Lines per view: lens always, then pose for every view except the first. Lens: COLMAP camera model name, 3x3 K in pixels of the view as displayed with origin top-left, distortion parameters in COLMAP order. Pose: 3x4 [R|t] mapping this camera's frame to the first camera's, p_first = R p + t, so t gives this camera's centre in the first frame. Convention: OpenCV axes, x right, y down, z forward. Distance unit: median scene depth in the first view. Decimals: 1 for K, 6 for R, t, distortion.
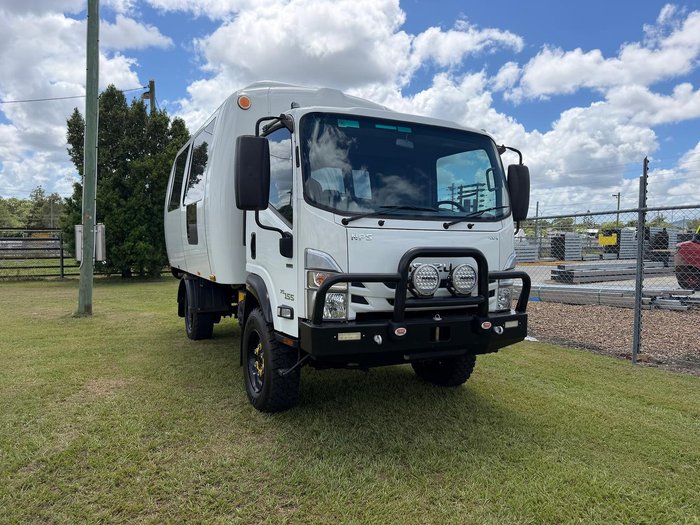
lens RADIAL K [[494.5, 0, 343.1], [0, 494.5, 261.6], [0, 0, 1]] dist [0.041246, -0.043638]
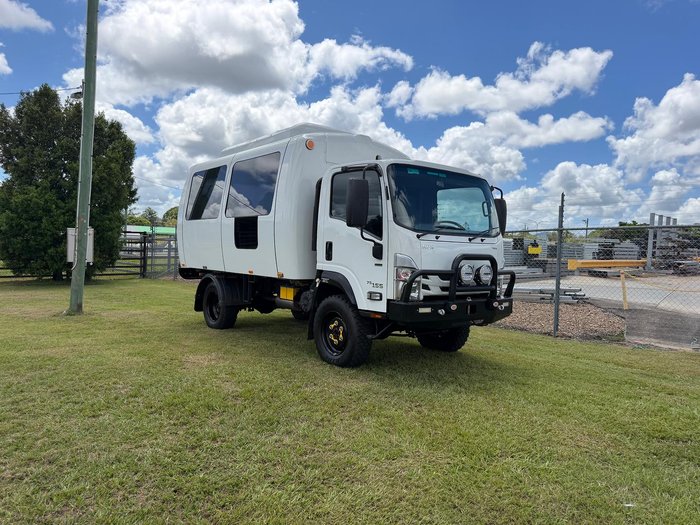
lens RADIAL K [[490.5, 0, 348.3], [0, 490.5, 260.8], [0, 0, 1]] dist [0.079752, -0.102102]
pose [[0.976111, 0.010284, 0.217027, -0.419870], [-0.007336, 0.999870, -0.014383, 0.014795], [-0.217146, 0.012447, 0.976060, -0.346344]]
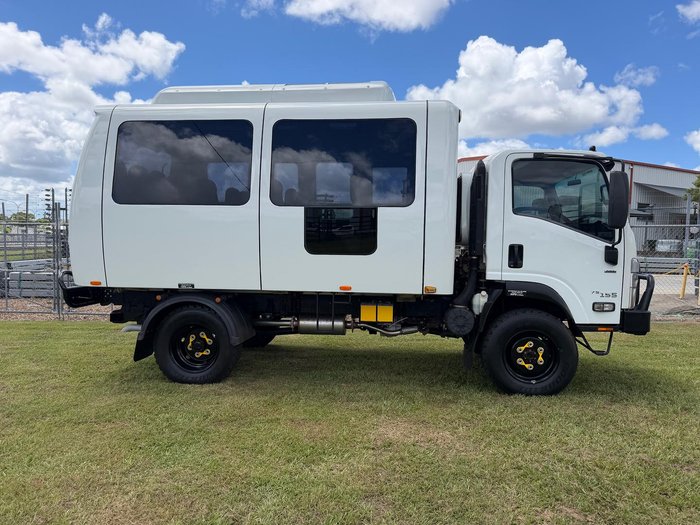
lens RADIAL K [[516.8, 0, 338.7], [0, 516.8, 262.5], [0, 0, 1]] dist [0.024255, -0.013282]
pose [[0.541720, -0.028076, 0.840090, -1.352364], [0.024542, 0.999544, 0.017580, -0.047093], [-0.840201, 0.011094, 0.542162, 0.691467]]
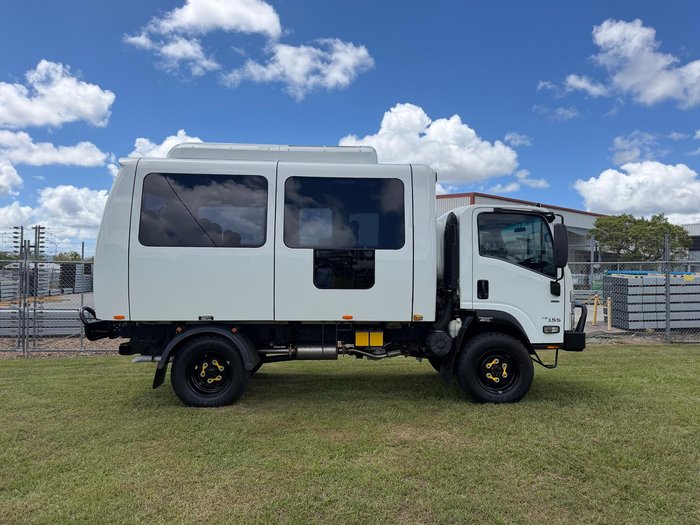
lens RADIAL K [[495.8, 0, 357.2], [0, 495.8, 260.2], [0, 0, 1]] dist [0.077230, -0.099802]
pose [[0.407722, 0.033690, 0.912485, -1.570697], [0.031575, 0.998201, -0.050964, -0.052941], [-0.912560, 0.049591, 0.405925, 0.739360]]
